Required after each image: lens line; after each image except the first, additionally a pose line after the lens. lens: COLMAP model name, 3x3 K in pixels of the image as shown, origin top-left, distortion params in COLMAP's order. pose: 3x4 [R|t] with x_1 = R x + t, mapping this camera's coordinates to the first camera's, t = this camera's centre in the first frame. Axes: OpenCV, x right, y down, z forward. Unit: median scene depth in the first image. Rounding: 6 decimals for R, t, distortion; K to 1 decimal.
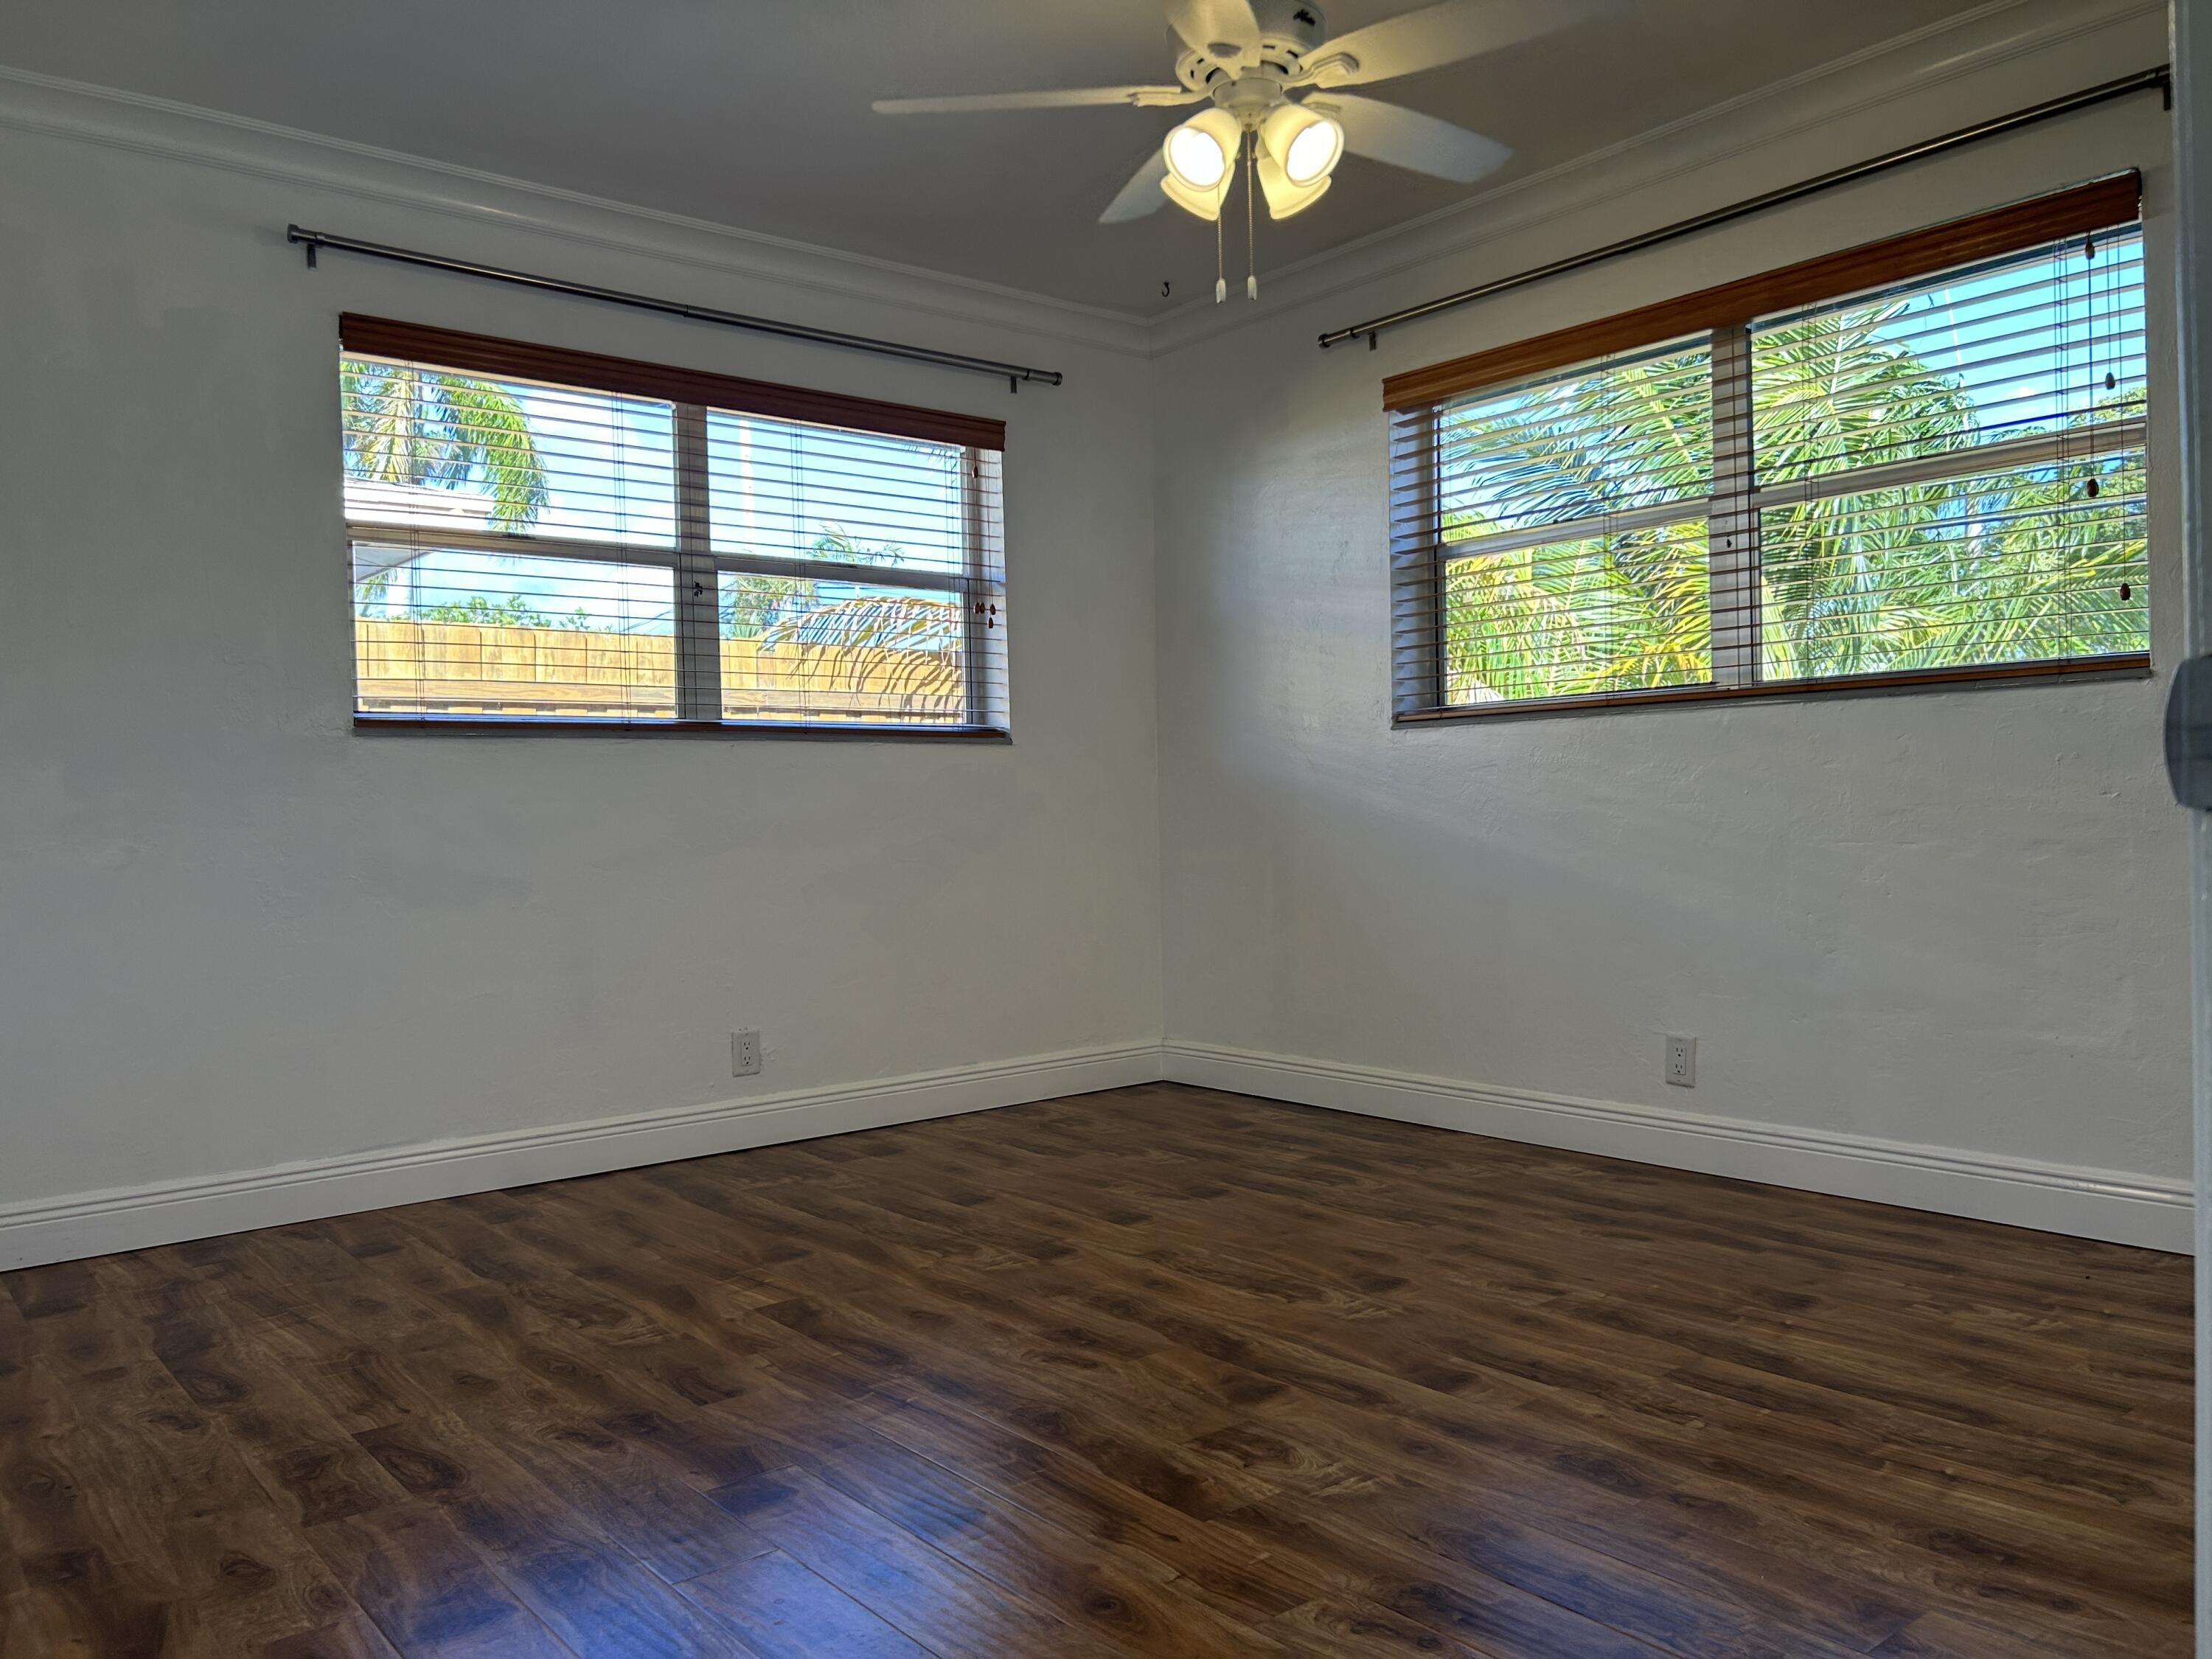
lens RADIAL K [[1670.6, 0, 1104.7], [0, 1670.6, 836.6], [0, 0, 1]] dist [0.057684, -0.068539]
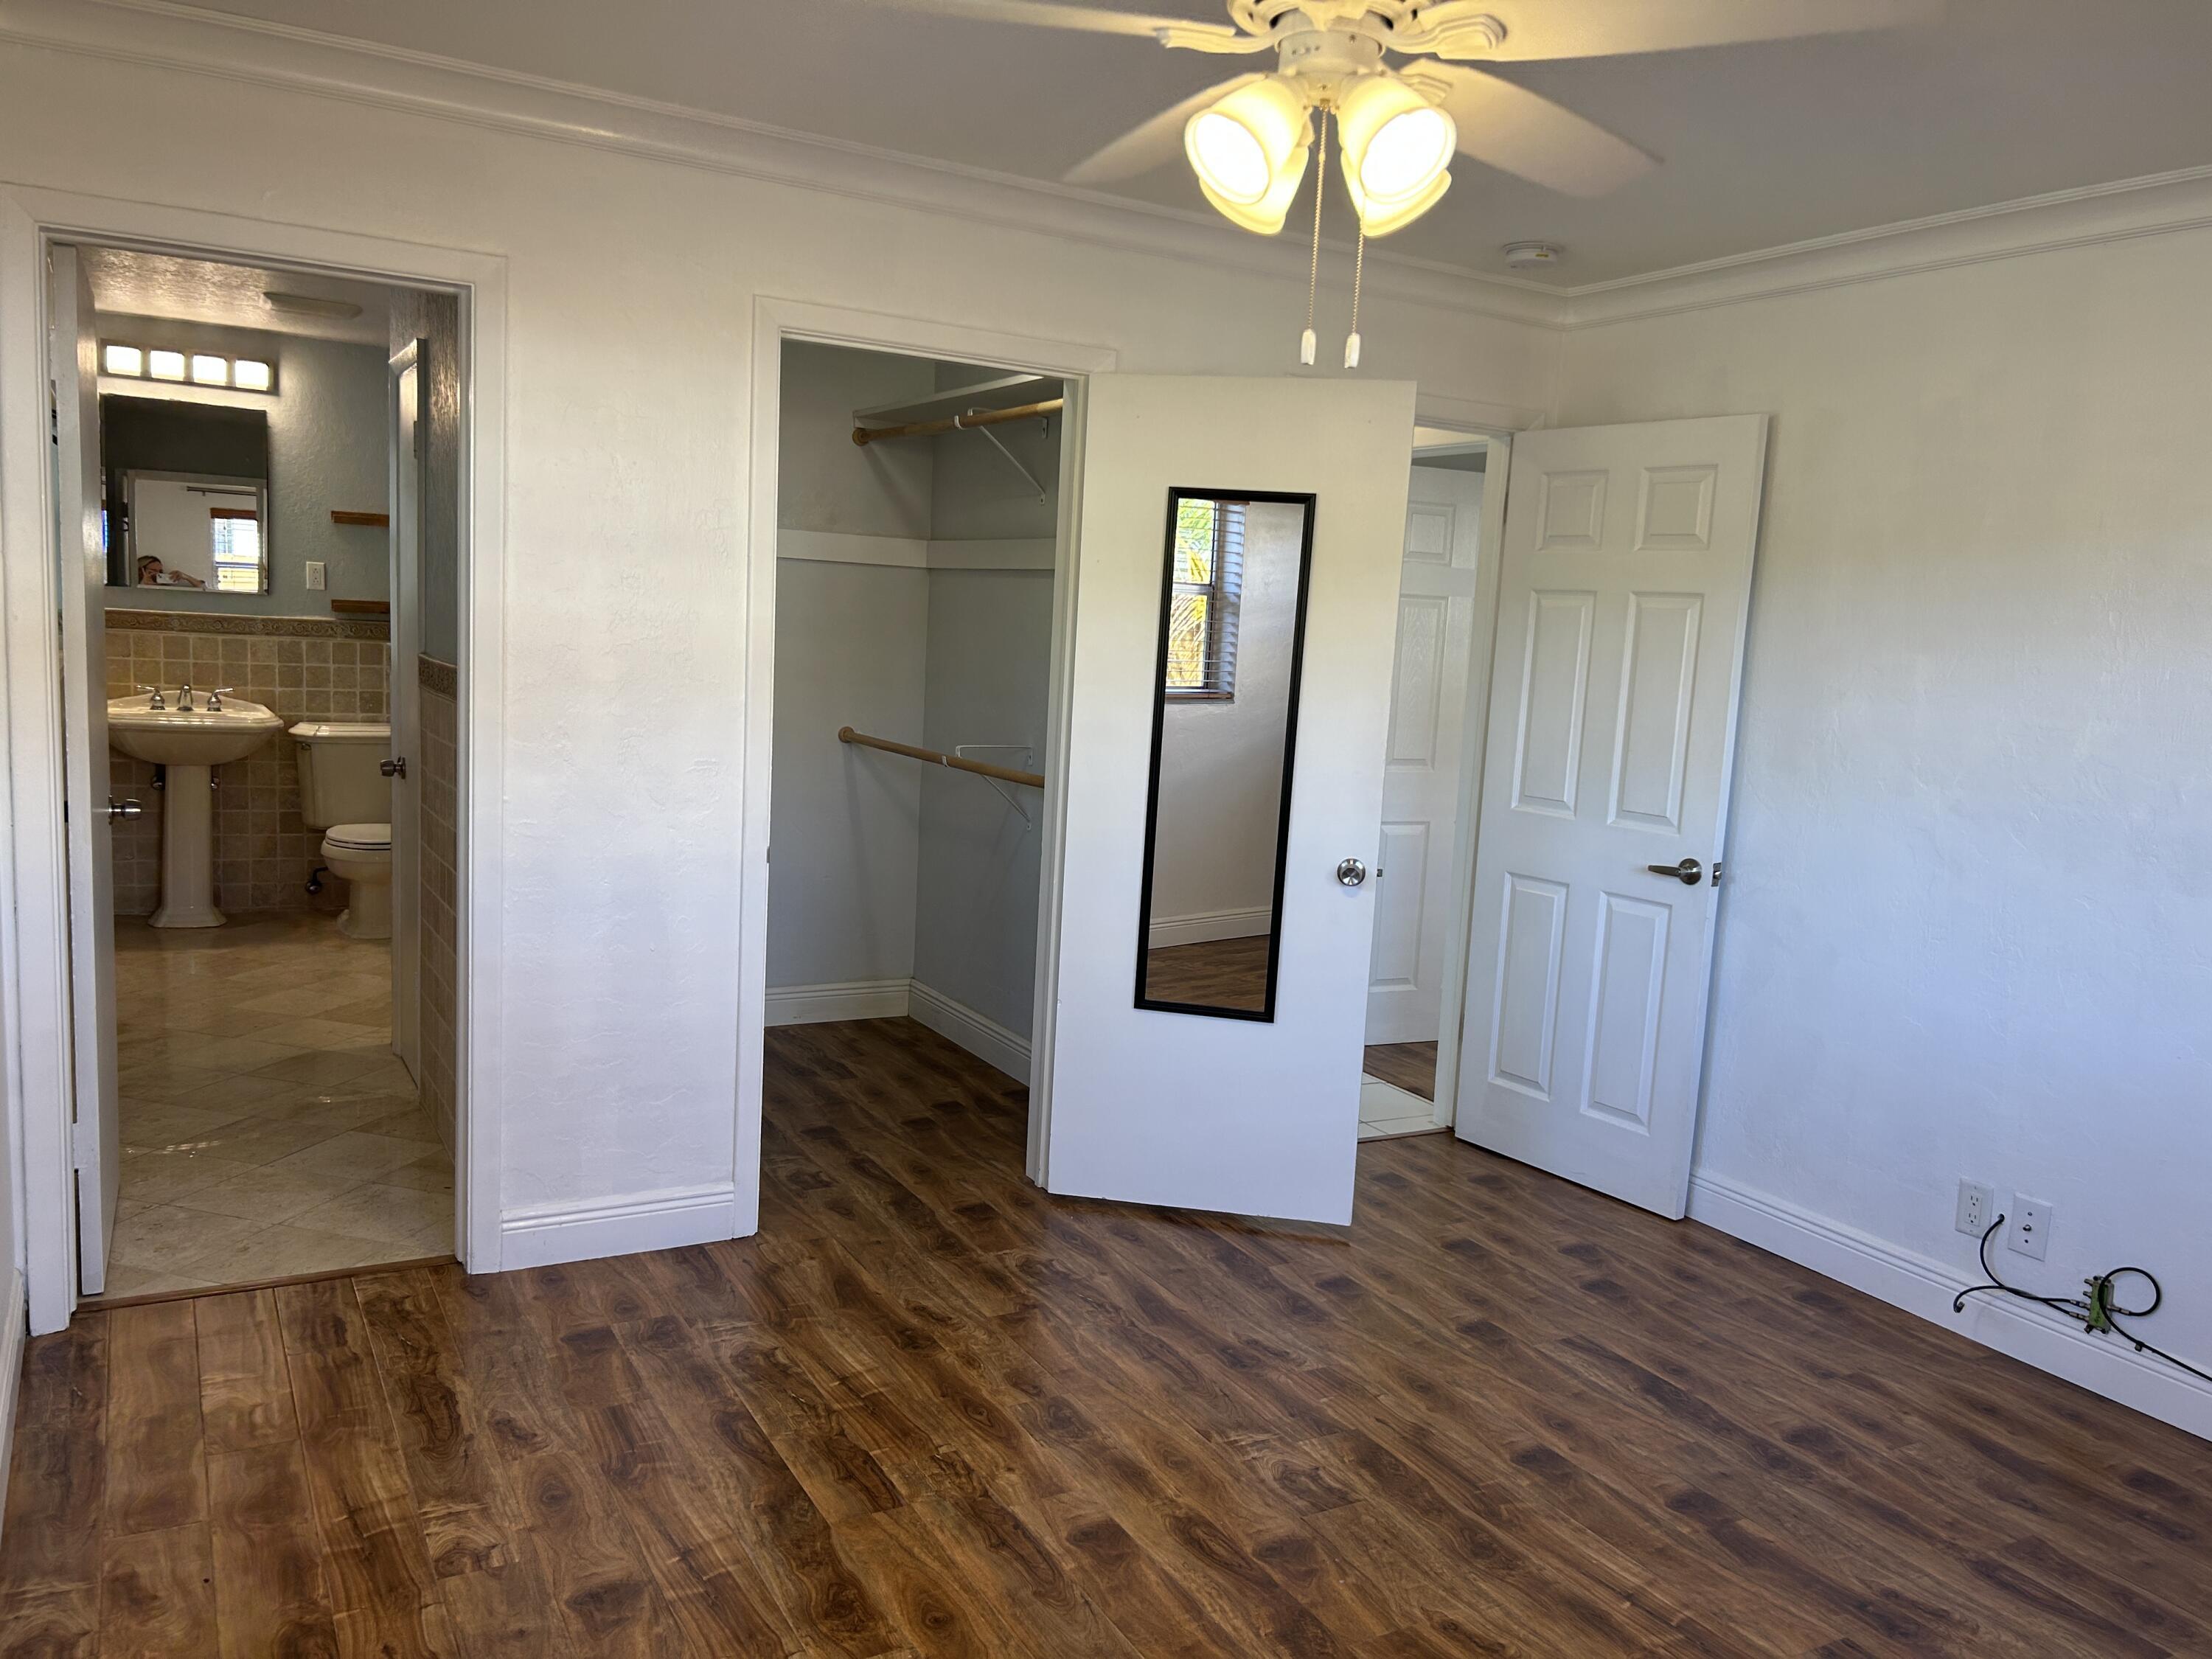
lens RADIAL K [[1670.6, 0, 1095.7], [0, 1670.6, 837.0], [0, 0, 1]] dist [0.057684, -0.068539]
pose [[-0.984914, -0.052746, 0.164811, 0.052091], [-0.029096, 0.989331, 0.142748, -0.238468], [-0.170582, 0.135799, -0.975941, 1.821494]]
